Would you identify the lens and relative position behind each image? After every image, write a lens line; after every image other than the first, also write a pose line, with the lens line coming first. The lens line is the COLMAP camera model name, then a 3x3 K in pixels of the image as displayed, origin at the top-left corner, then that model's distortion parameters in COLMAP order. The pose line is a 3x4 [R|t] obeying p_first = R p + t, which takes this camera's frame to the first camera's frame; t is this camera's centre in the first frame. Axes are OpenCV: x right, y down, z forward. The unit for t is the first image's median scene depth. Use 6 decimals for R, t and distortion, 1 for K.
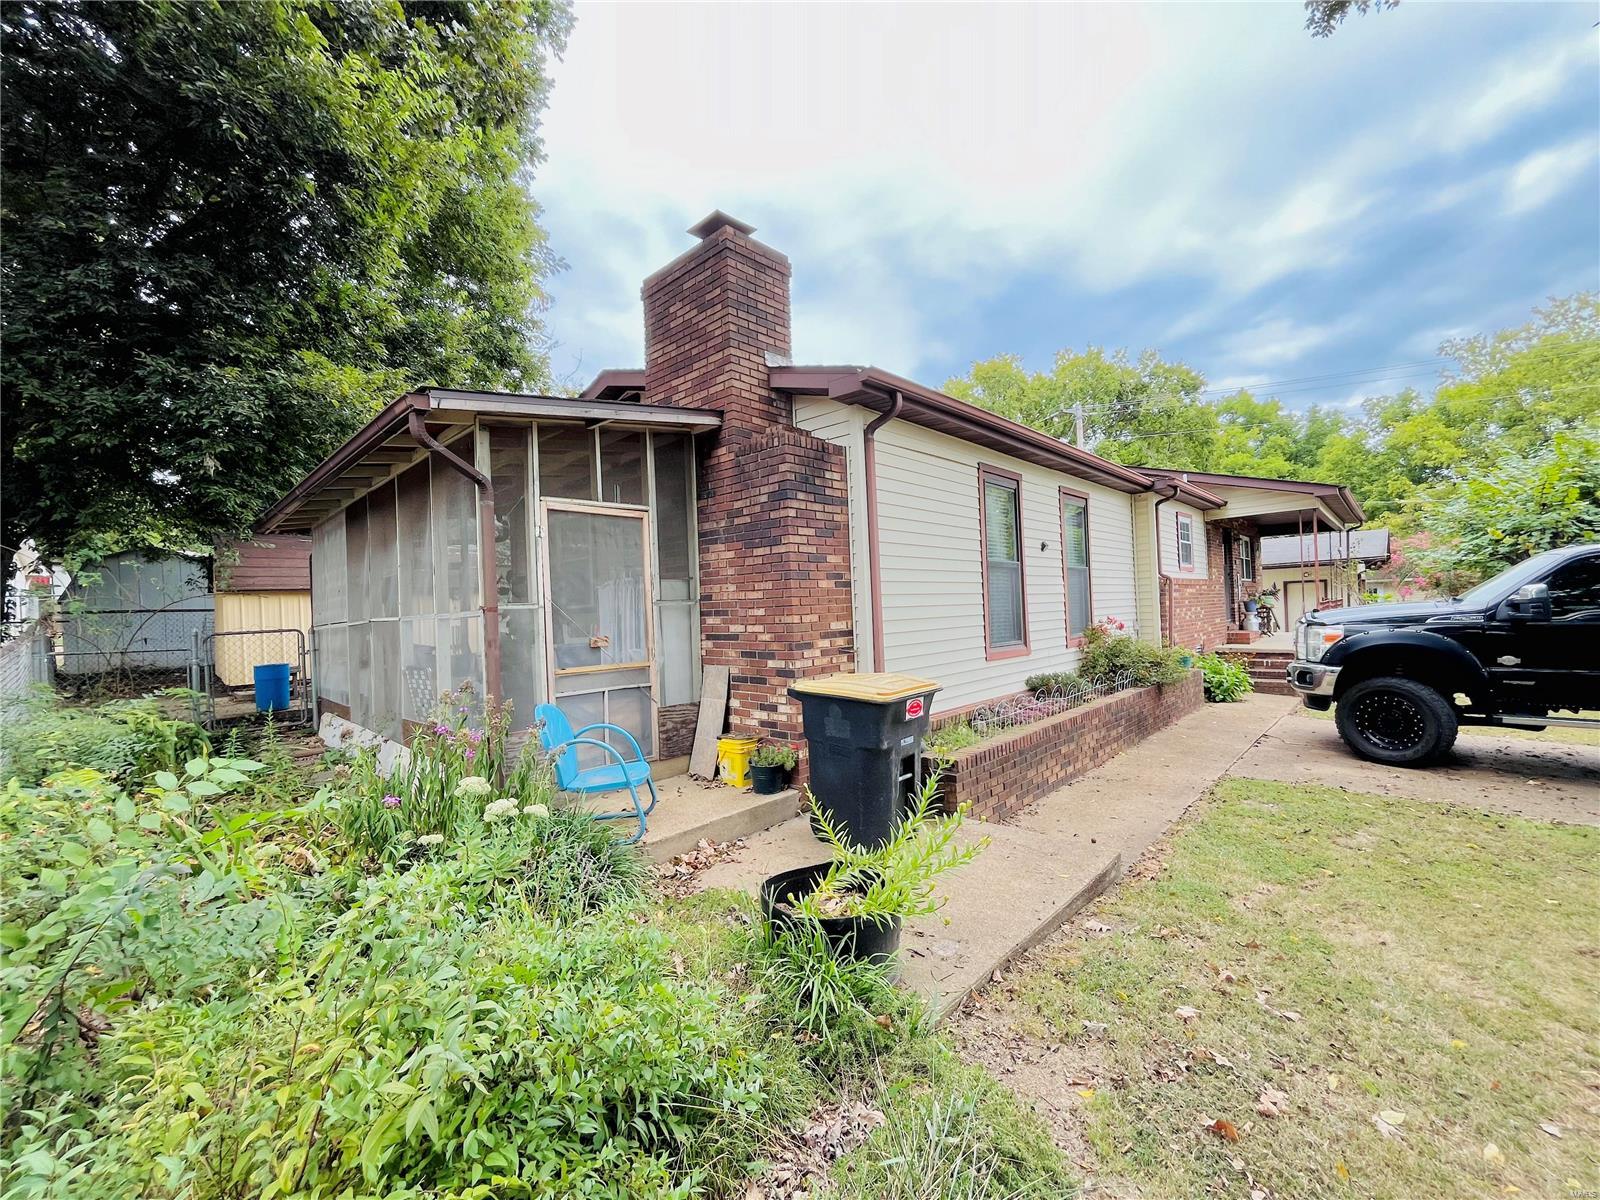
lens RADIAL K [[655.6, 0, 795.1], [0, 655.6, 604.4], [0, 0, 1]] dist [-0.002955, 0.000148]
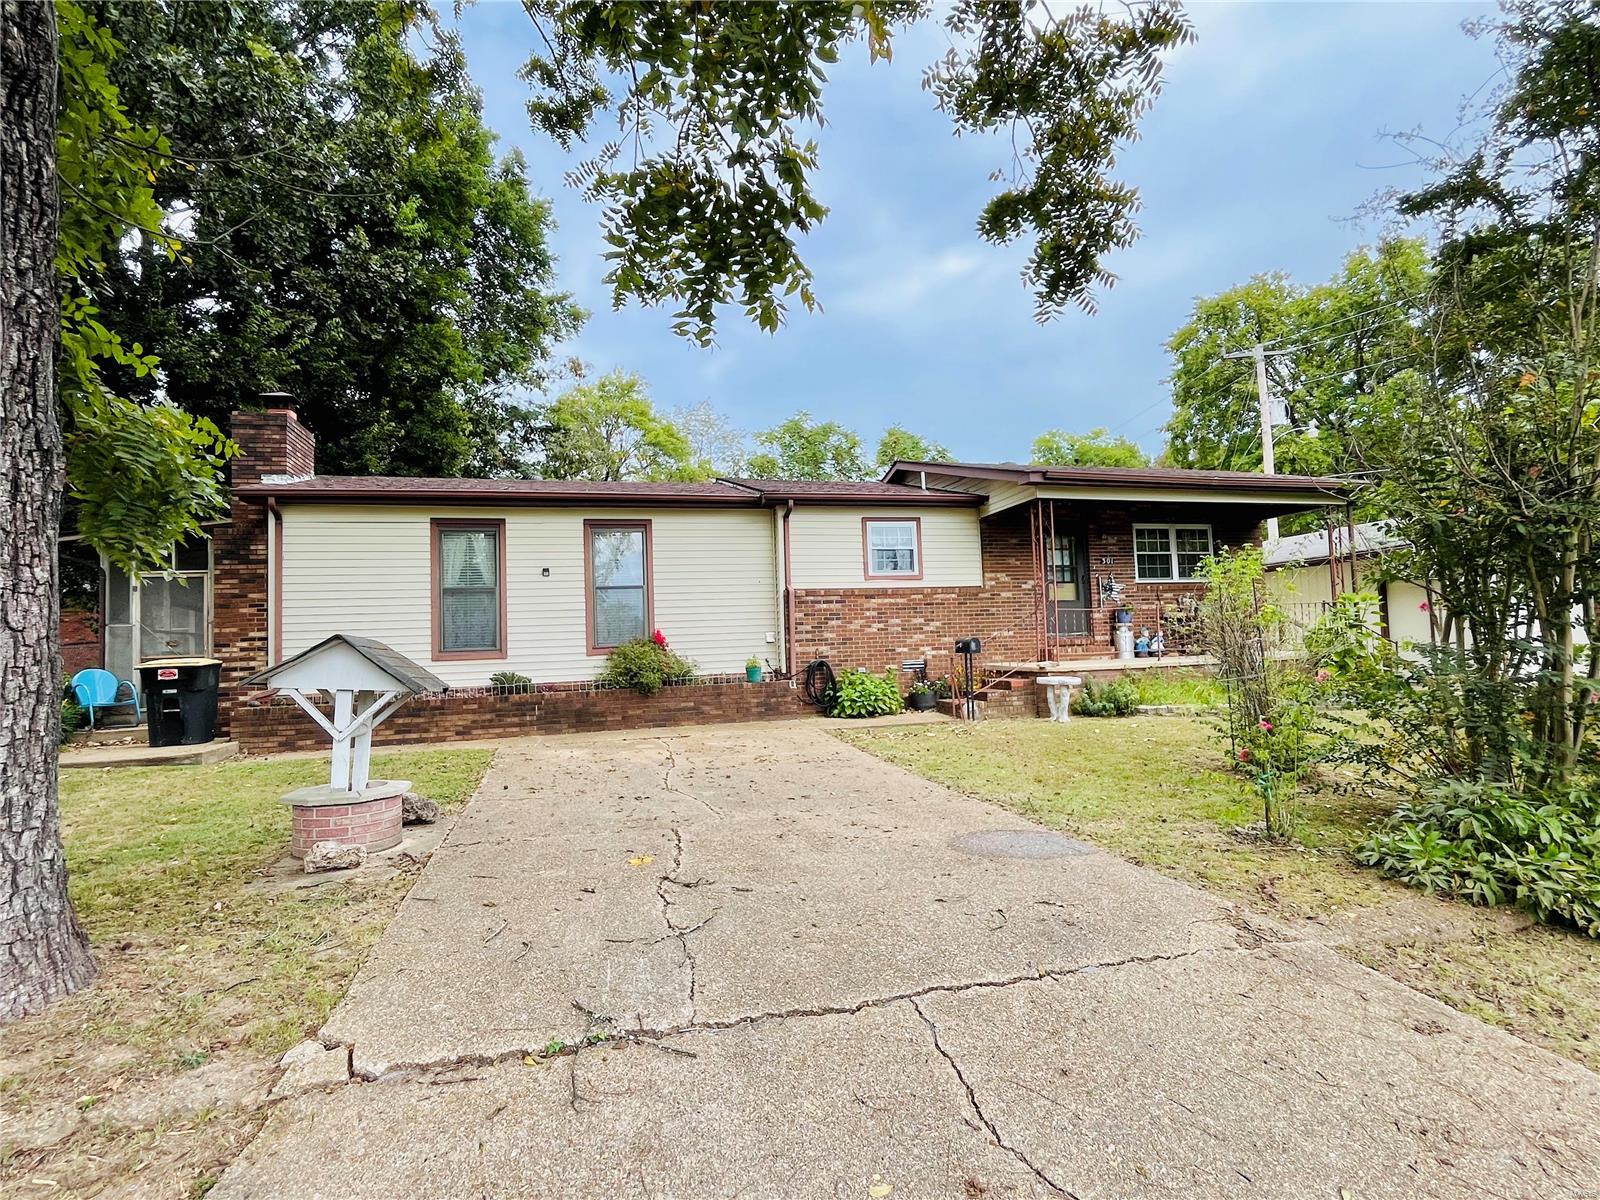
lens RADIAL K [[779.0, 0, 796.2], [0, 779.0, 605.6], [0, 0, 1]] dist [-0.001867, -0.001935]
pose [[0.859120, -0.027036, -0.511059, 2.131974], [0.013285, 0.999445, -0.030541, 0.035253], [0.511601, 0.019449, 0.859003, -0.027703]]
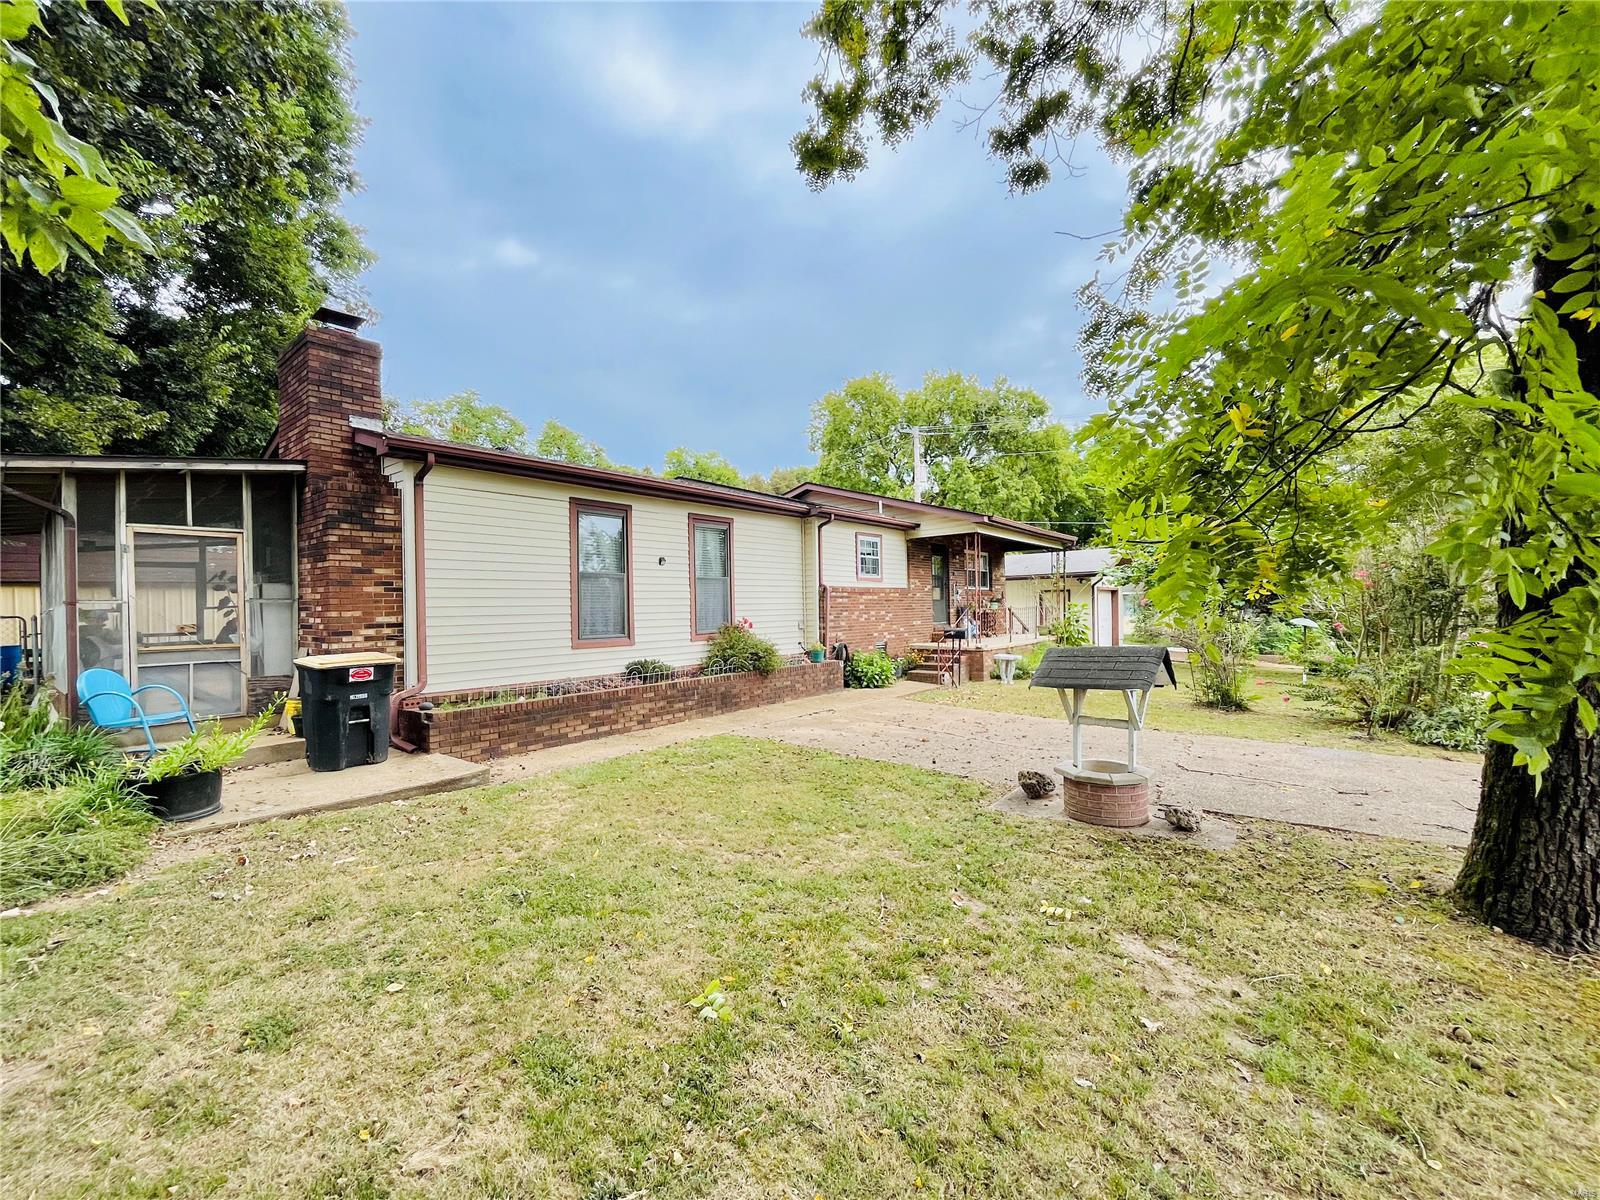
lens RADIAL K [[655.6, 0, 797.4], [0, 655.6, 604.1], [0, 0, 1]] dist [-0.002955, 0.000148]
pose [[0.996551, 0.018412, 0.080915, 0.751244], [-0.018671, 0.999823, 0.002447, -0.018019], [-0.080855, -0.003949, 0.996718, -0.410146]]
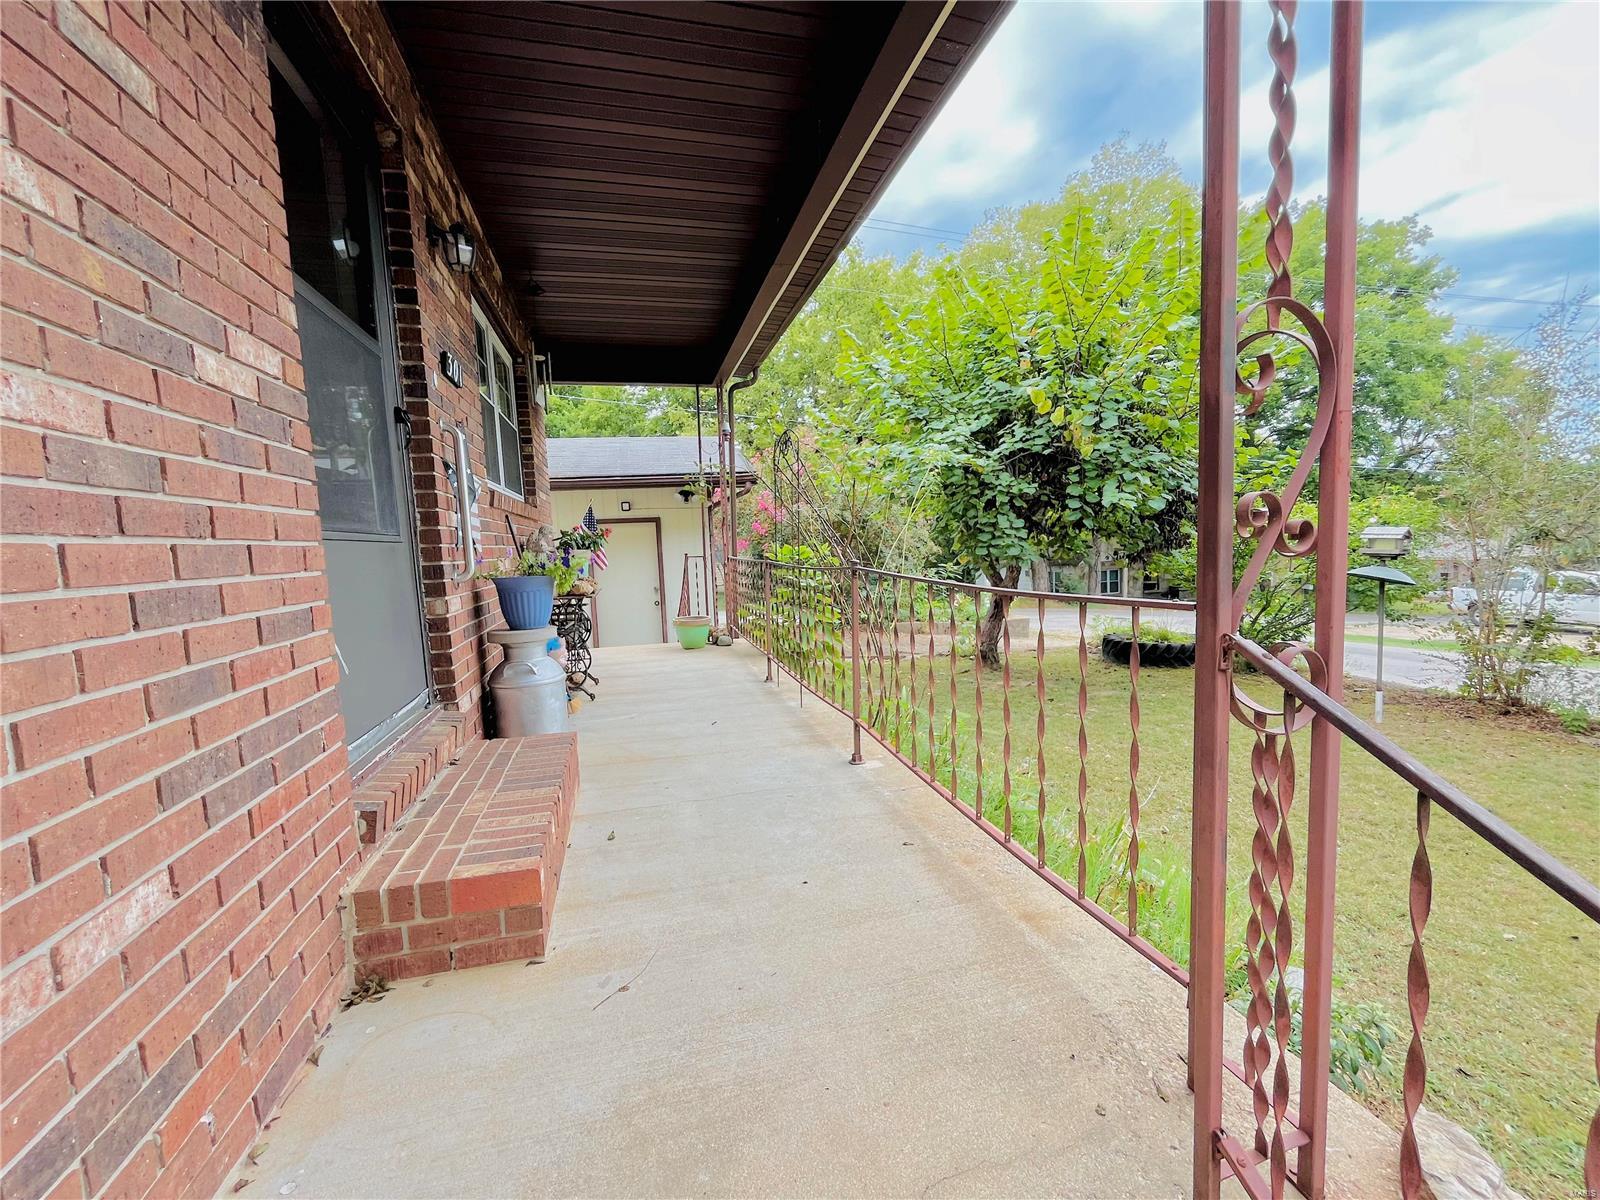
lens RADIAL K [[655.6, 0, 799.6], [0, 655.6, 602.0], [0, 0, 1]] dist [-0.002955, 0.000148]
pose [[0.534387, -0.075545, 0.841857, 1.444180], [0.025038, 0.996976, 0.073571, -0.024185], [-0.844869, -0.018237, 0.534662, 2.078914]]
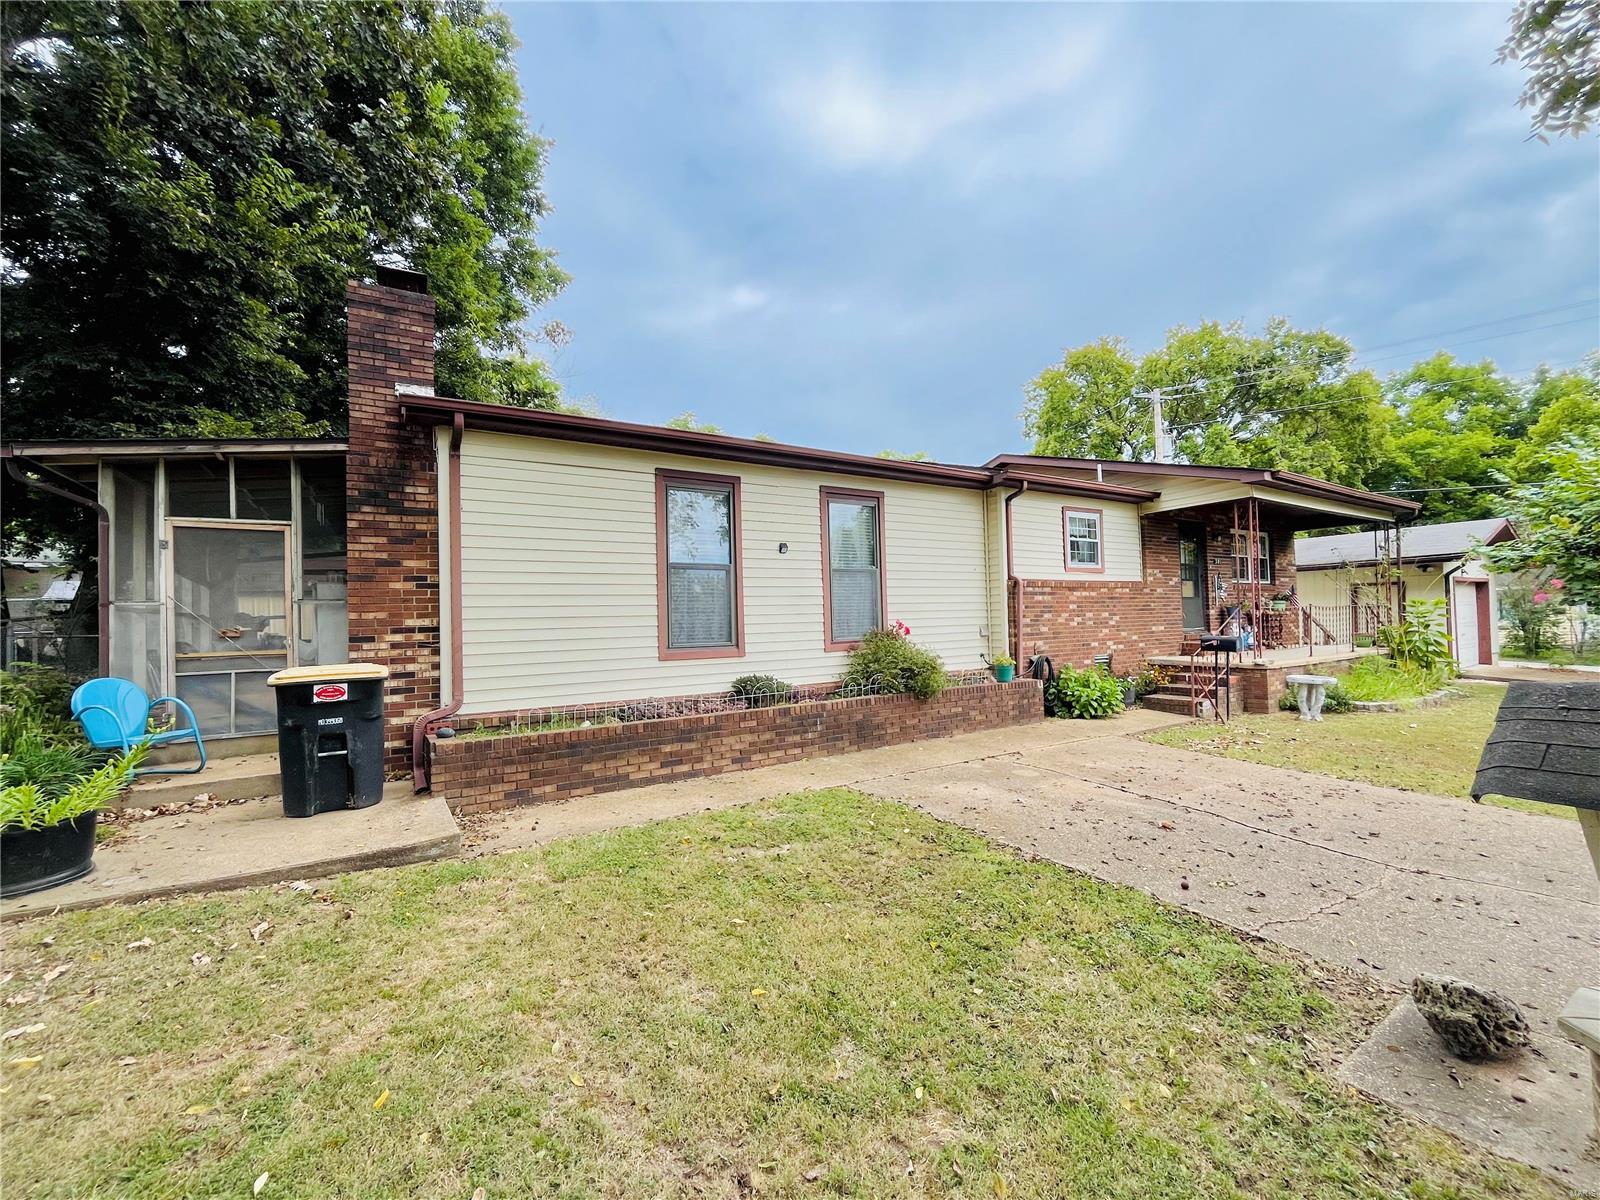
lens RADIAL K [[655.6, 0, 797.4], [0, 655.6, 603.6], [0, 0, 1]] dist [-0.002955, 0.000148]
pose [[0.968992, 0.005585, -0.247029, 0.897191], [-0.007449, 0.999950, -0.006614, 0.002280], [0.246980, 0.008249, 0.968985, 0.063285]]
